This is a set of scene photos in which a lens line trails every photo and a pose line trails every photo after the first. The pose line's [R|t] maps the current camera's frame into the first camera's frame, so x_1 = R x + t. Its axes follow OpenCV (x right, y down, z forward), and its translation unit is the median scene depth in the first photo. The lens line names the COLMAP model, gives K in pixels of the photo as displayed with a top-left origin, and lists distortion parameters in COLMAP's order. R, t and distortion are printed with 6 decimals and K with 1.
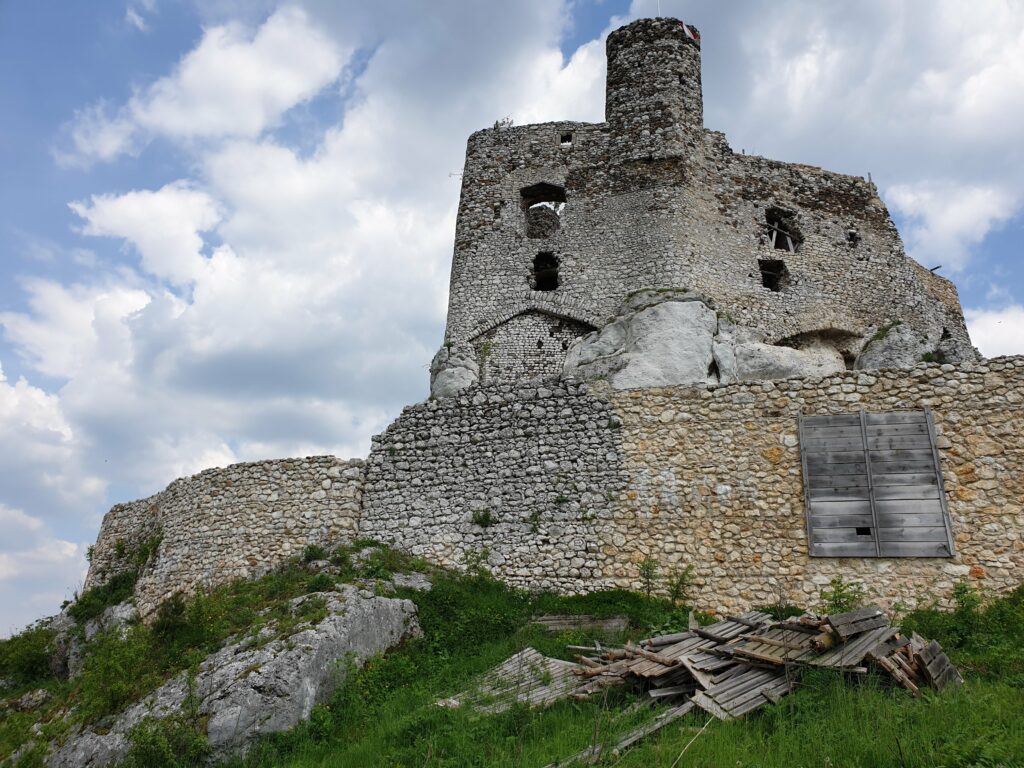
lens RADIAL K [[797.6, 0, 512.0], [0, 797.6, 384.0], [0, 0, 1]] dist [0.140074, -0.281520]
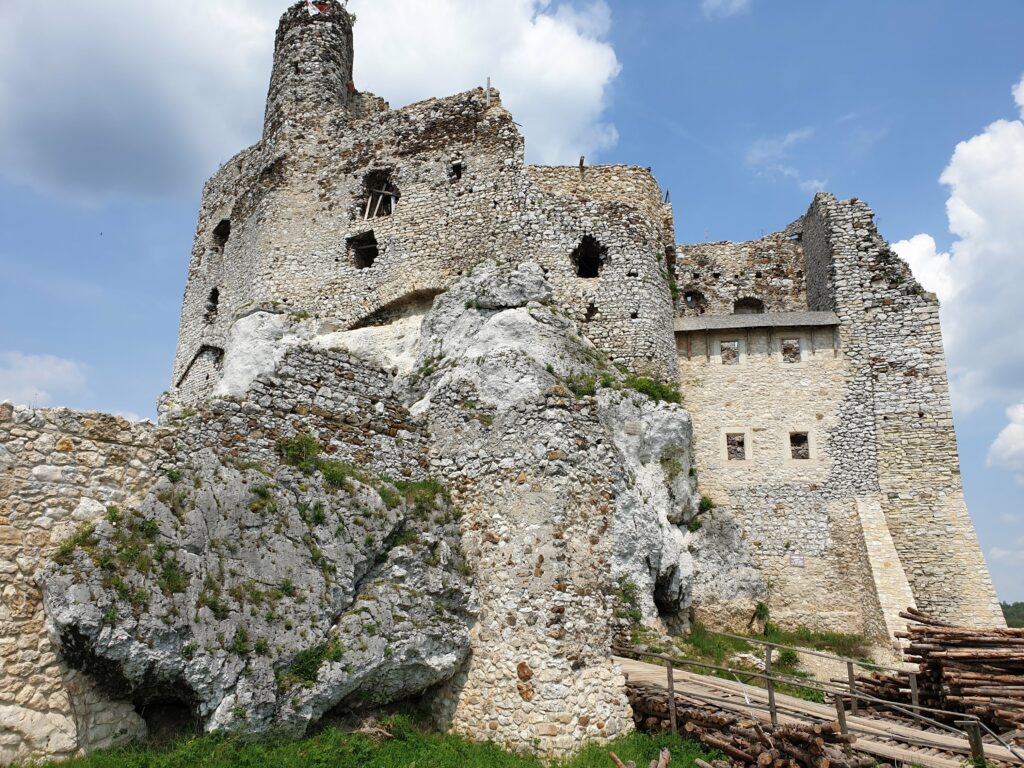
lens RADIAL K [[797.6, 0, 512.0], [0, 797.6, 384.0], [0, 0, 1]] dist [0.140074, -0.281520]
pose [[0.790724, -0.195863, -0.579995, 1.076933], [0.250681, 0.967955, 0.014885, 0.050956], [0.558493, -0.157164, 0.814484, 0.342507]]
